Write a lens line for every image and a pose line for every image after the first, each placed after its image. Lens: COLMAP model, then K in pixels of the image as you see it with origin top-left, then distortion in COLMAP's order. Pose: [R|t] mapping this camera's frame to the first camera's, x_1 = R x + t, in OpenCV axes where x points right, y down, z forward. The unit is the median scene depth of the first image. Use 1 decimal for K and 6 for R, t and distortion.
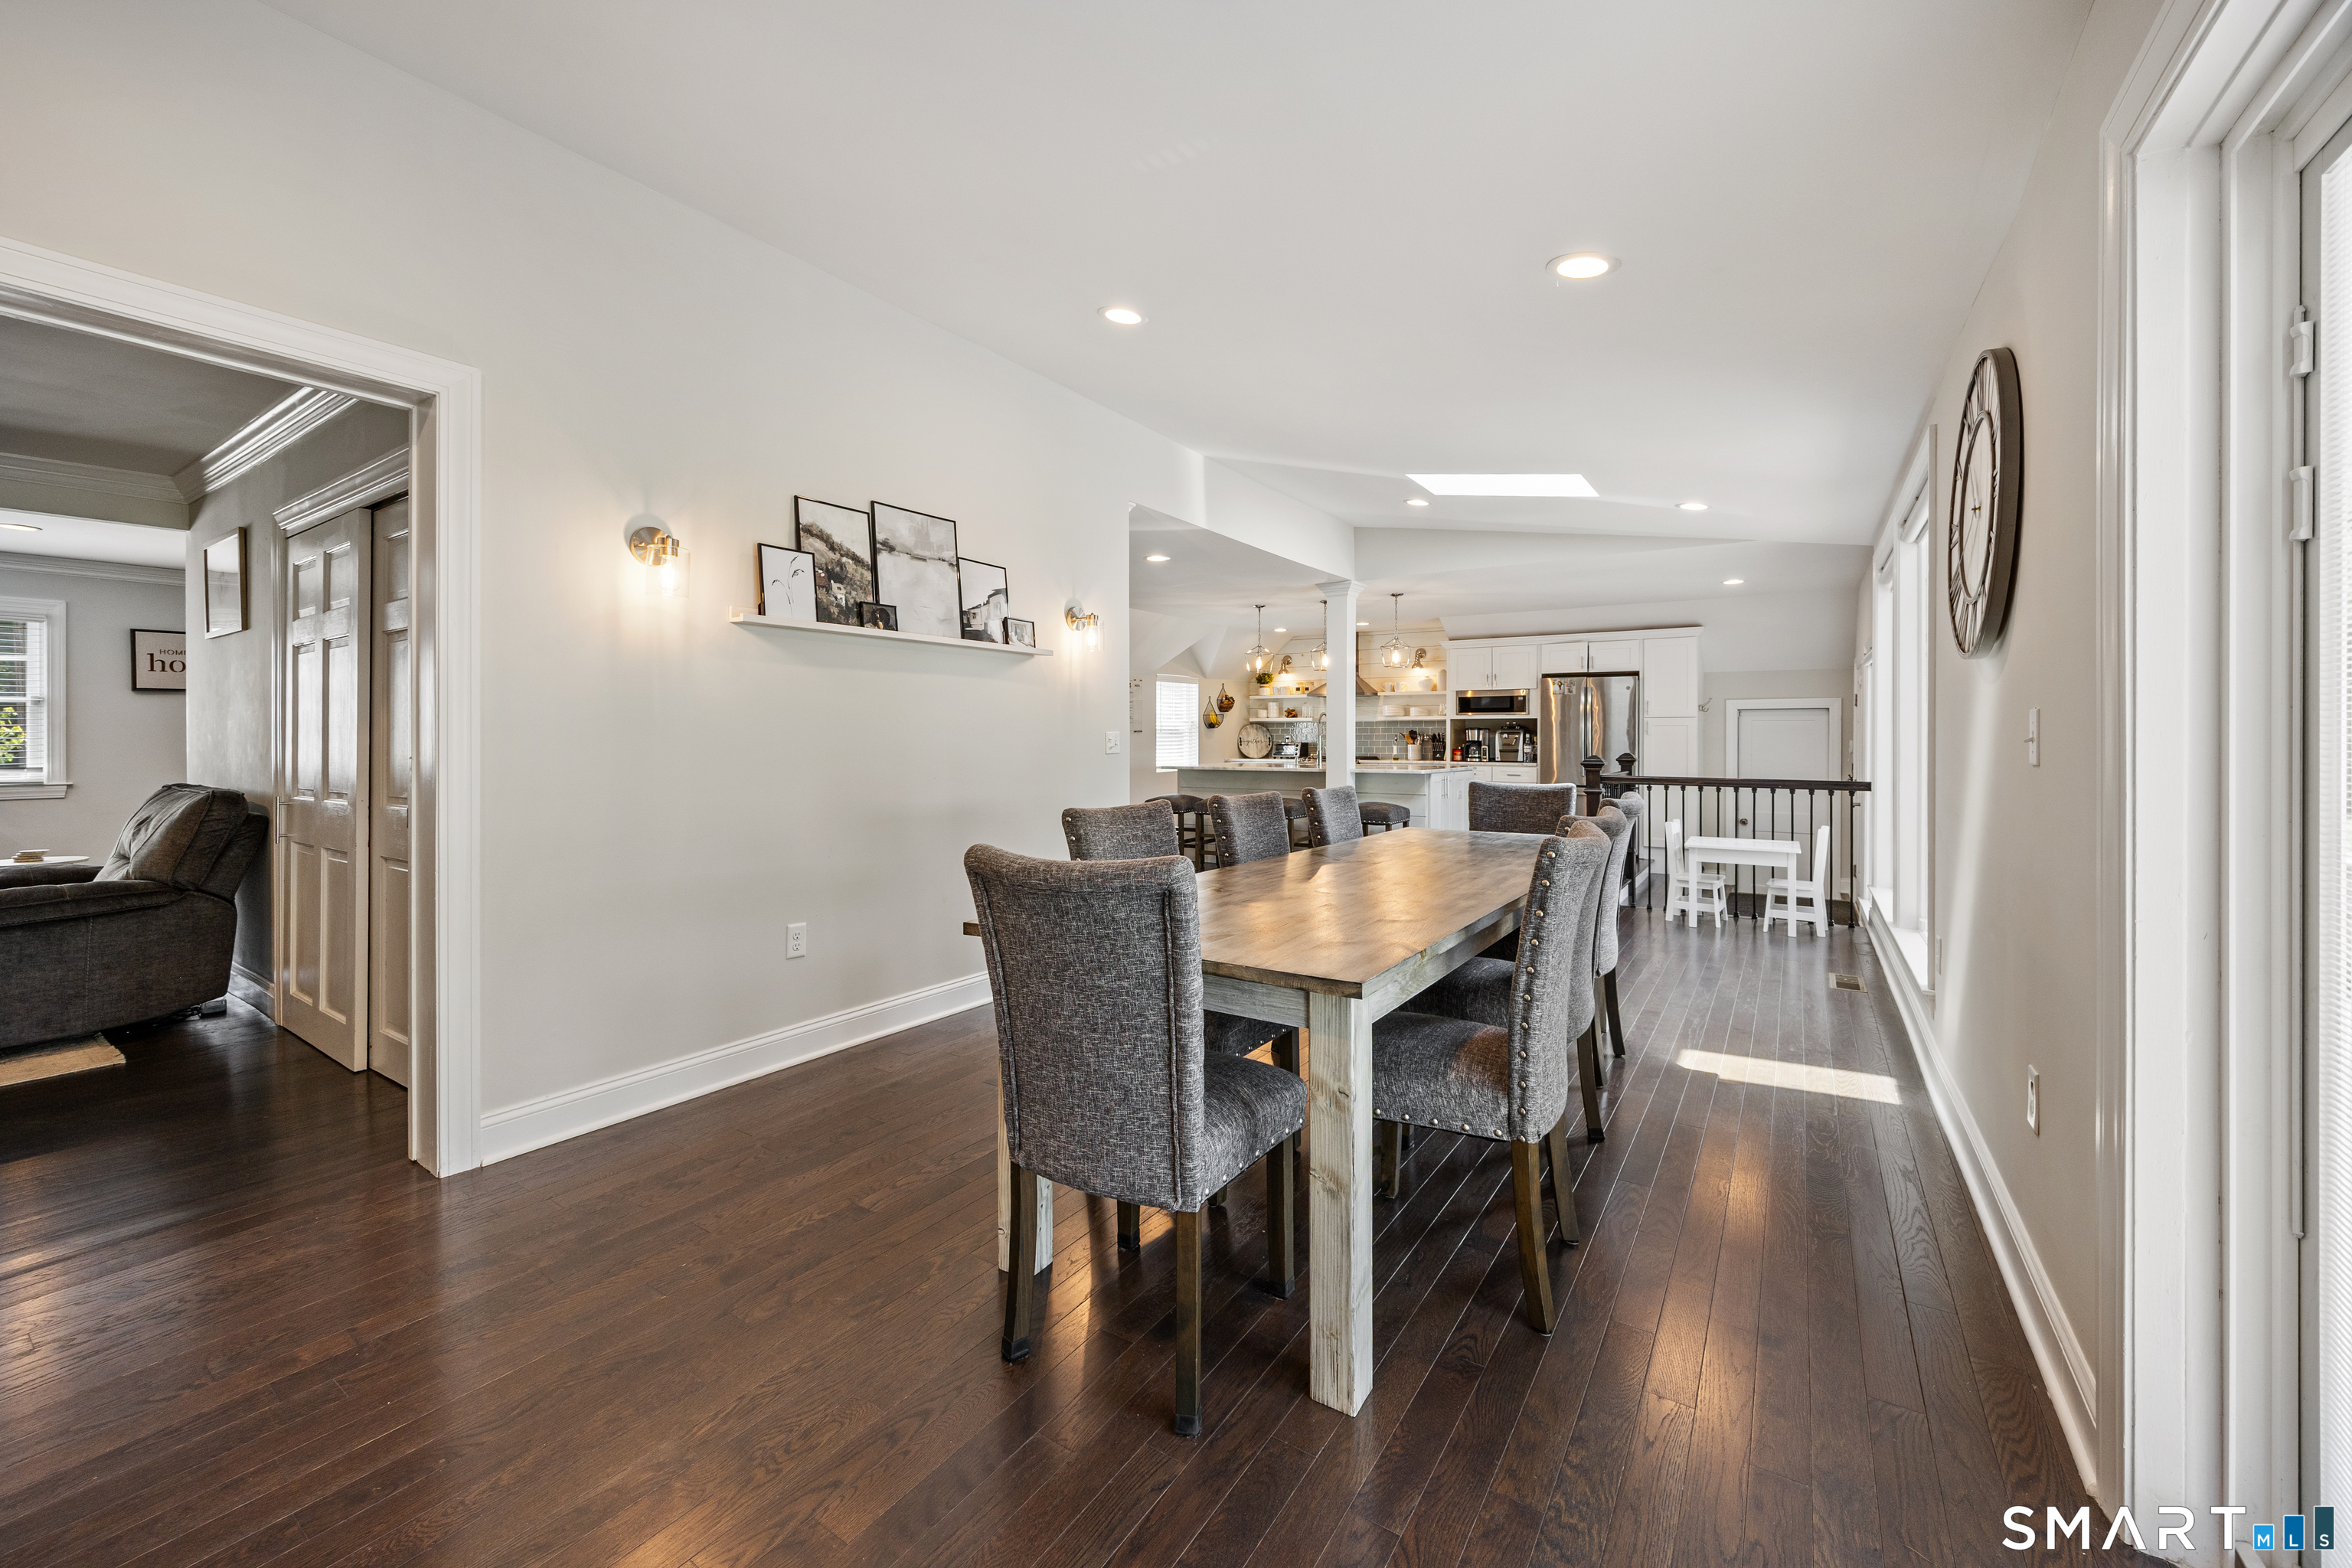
lens RADIAL K [[923.9, 0, 1142.2], [0, 923.9, 736.2], [0, 0, 1]] dist [-0.000264, -0.000178]
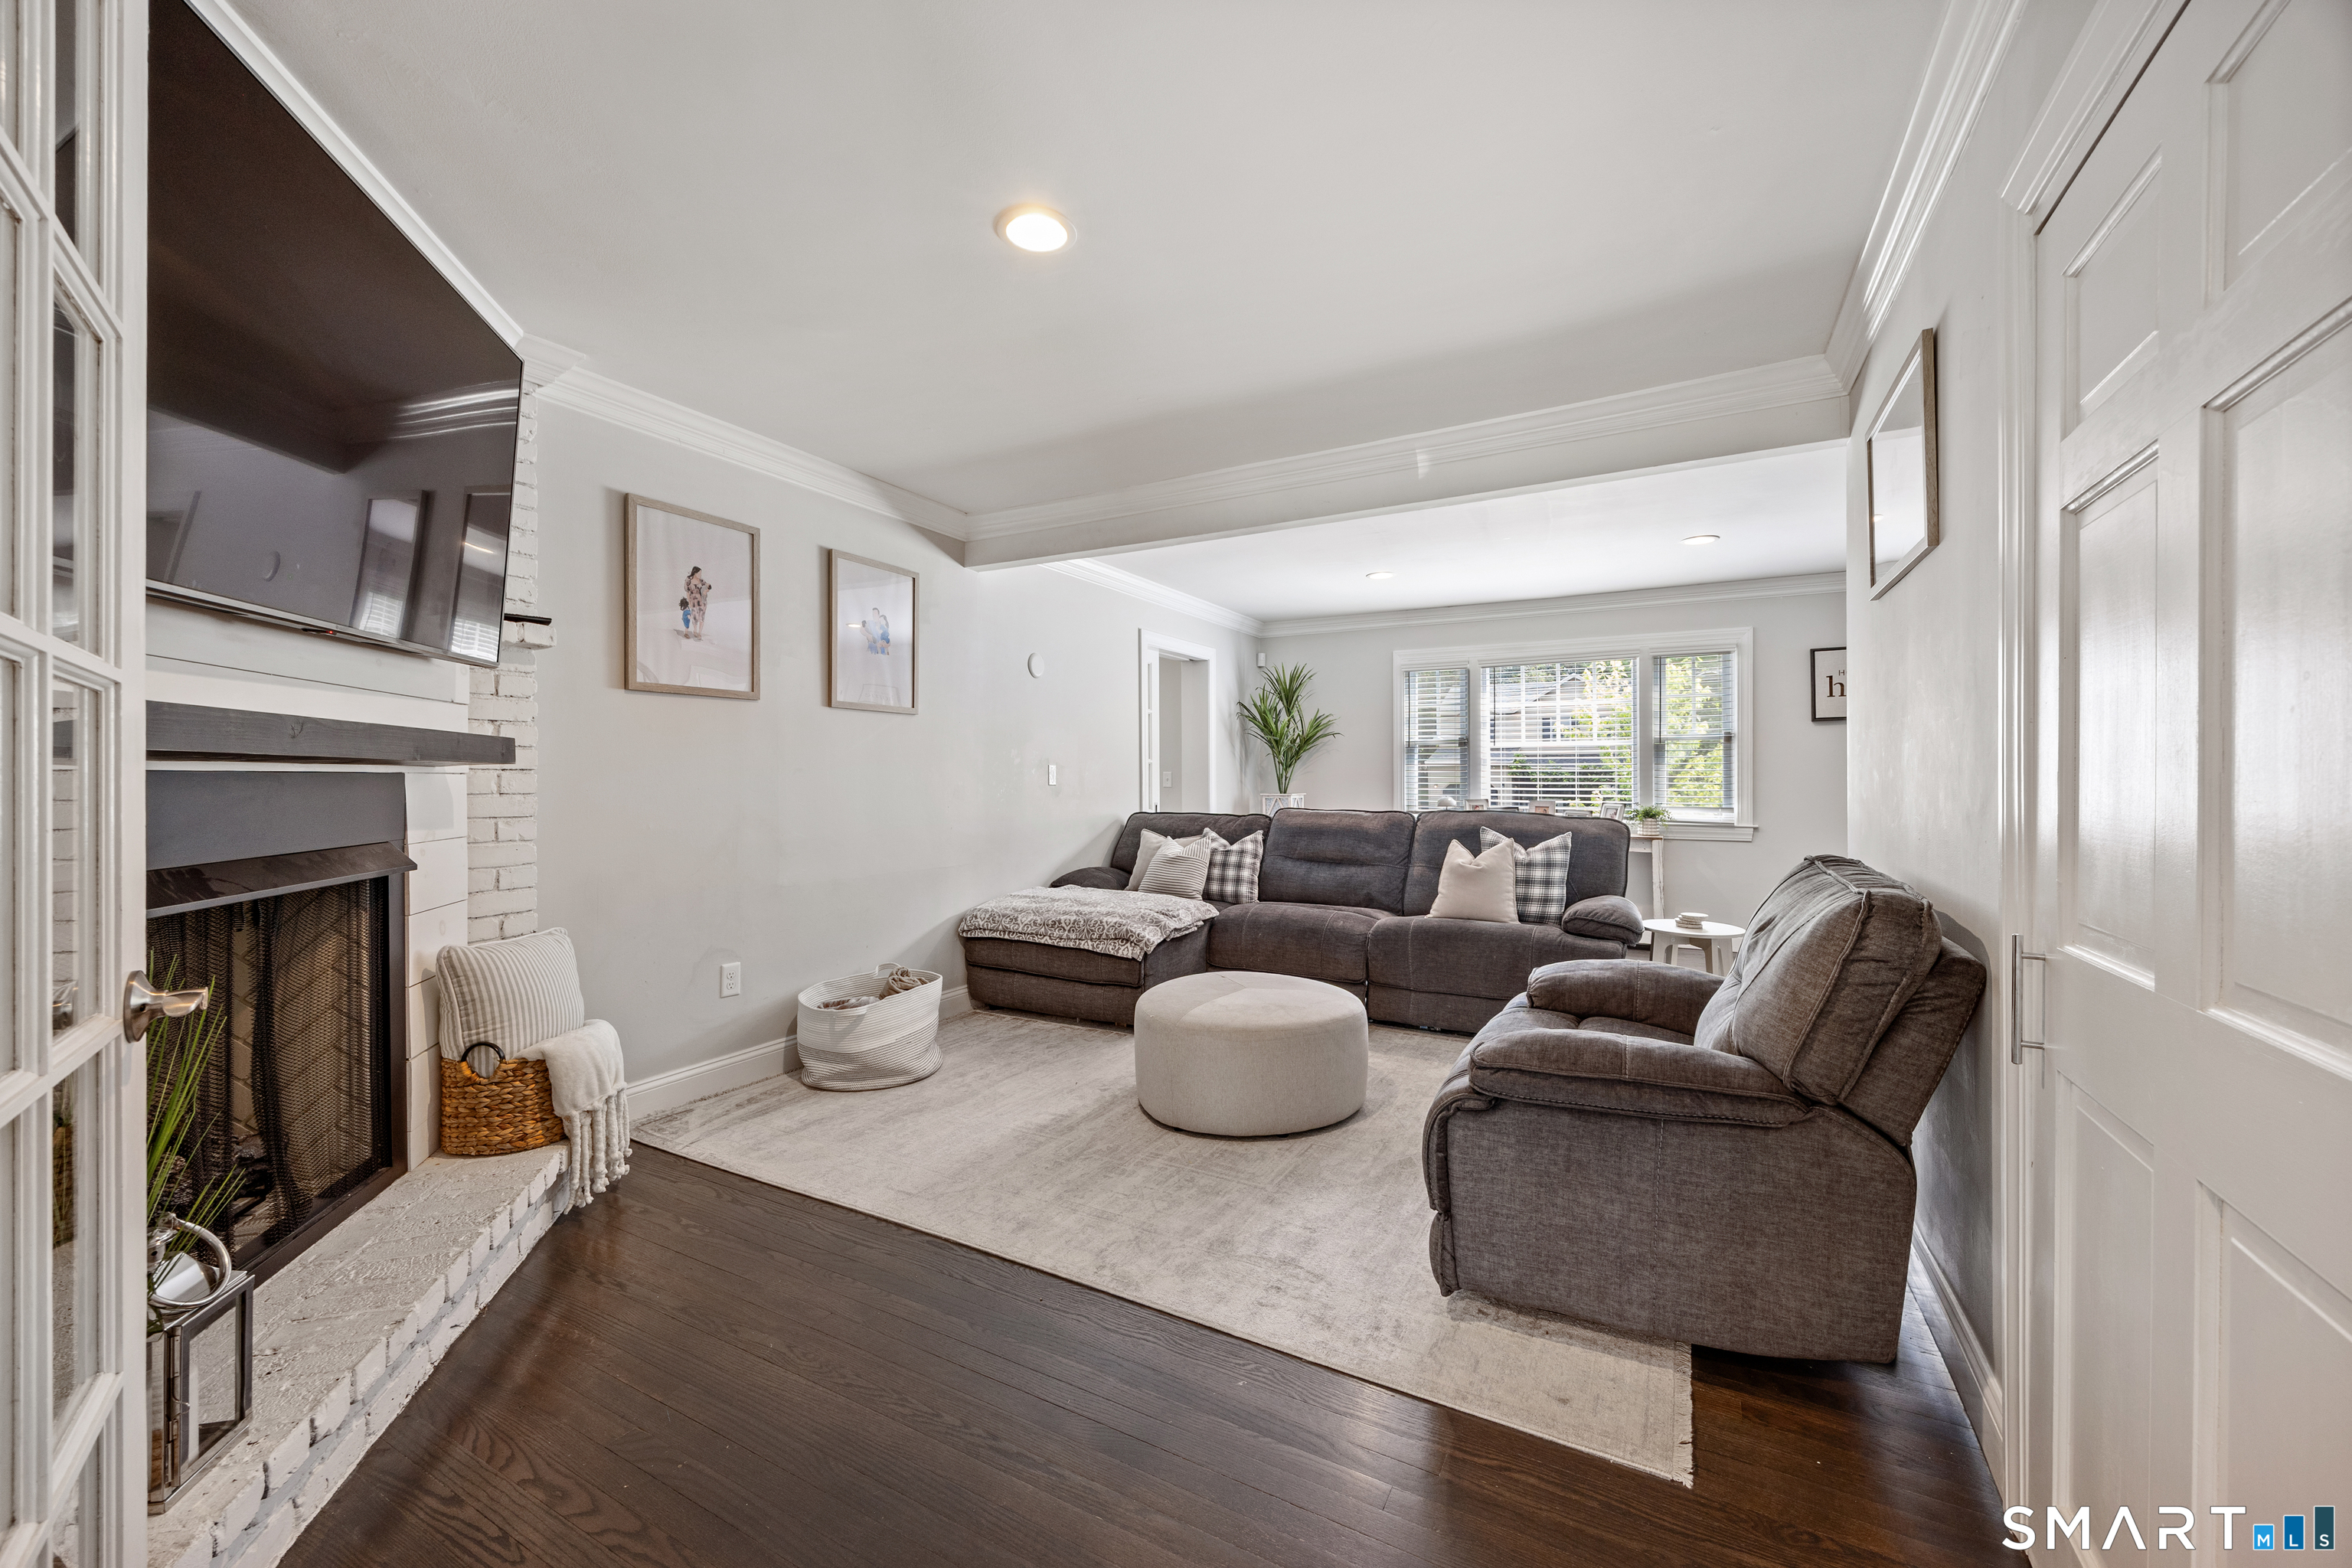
lens RADIAL K [[923.9, 0, 1171.5], [0, 923.9, 776.1], [0, 0, 1]] dist [-0.000264, -0.000178]
pose [[0.108937, 0.000041, -0.994049, -0.592264], [0.001388, 0.999999, 0.000193, 0.000917], [0.994048, -0.001400, 0.108937, 0.610138]]
